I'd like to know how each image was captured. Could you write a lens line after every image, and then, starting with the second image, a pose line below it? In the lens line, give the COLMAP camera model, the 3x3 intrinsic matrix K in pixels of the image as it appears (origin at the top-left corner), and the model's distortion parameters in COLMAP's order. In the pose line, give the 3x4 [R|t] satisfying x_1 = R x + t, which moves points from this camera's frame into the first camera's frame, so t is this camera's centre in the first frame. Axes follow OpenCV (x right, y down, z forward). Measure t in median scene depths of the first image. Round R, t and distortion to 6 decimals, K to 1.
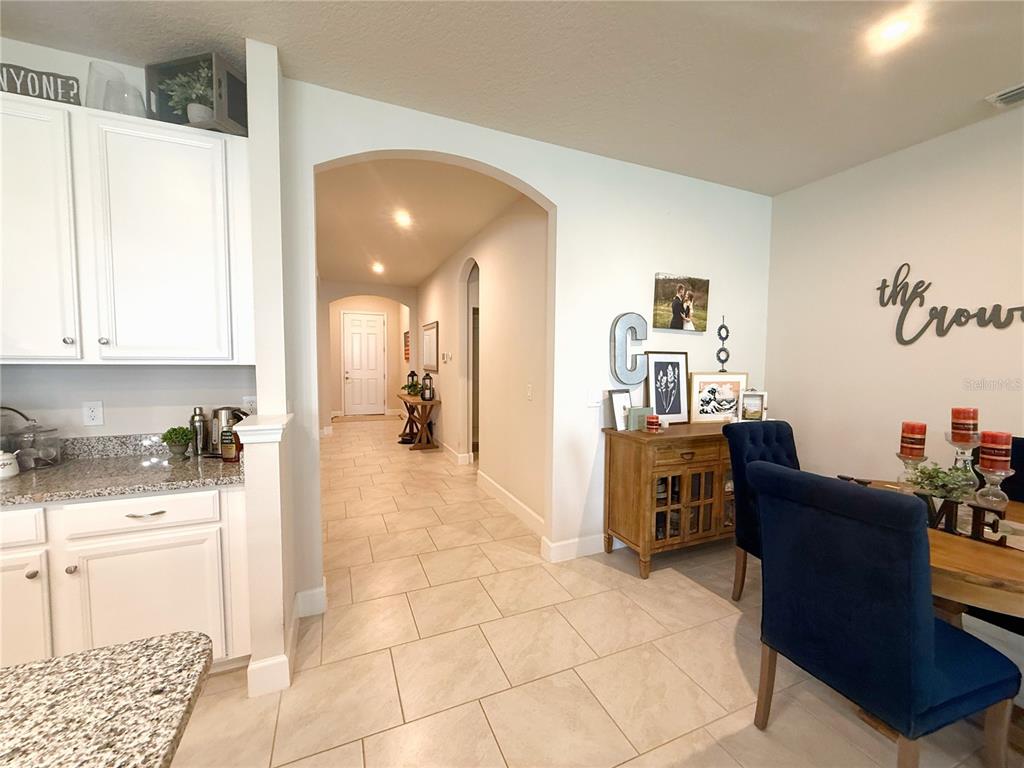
lens RADIAL K [[408.1, 0, 510.4], [0, 408.1, 384.8], [0, 0, 1]] dist [-0.000245, 0.000447]
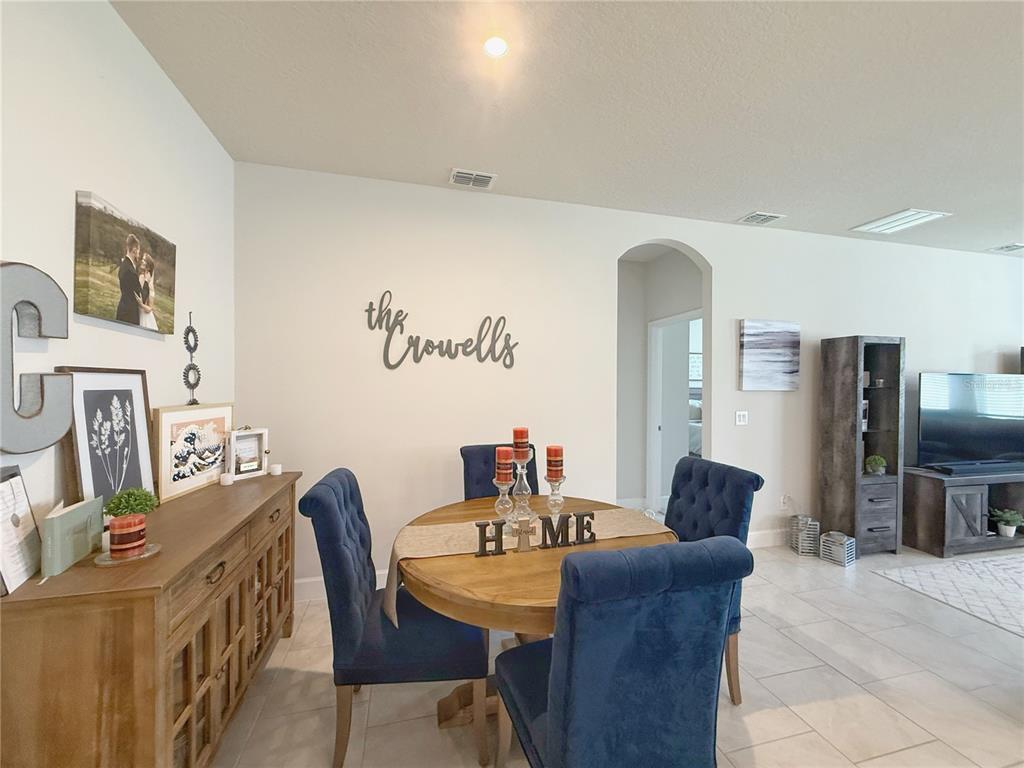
lens RADIAL K [[408.1, 0, 510.4], [0, 408.1, 384.8], [0, 0, 1]] dist [-0.000245, 0.000447]
pose [[0.157288, -0.010834, 0.987493, -0.009472], [0.054597, 0.998506, 0.002258, -0.040152], [-0.986042, 0.053559, 0.157644, 0.496211]]
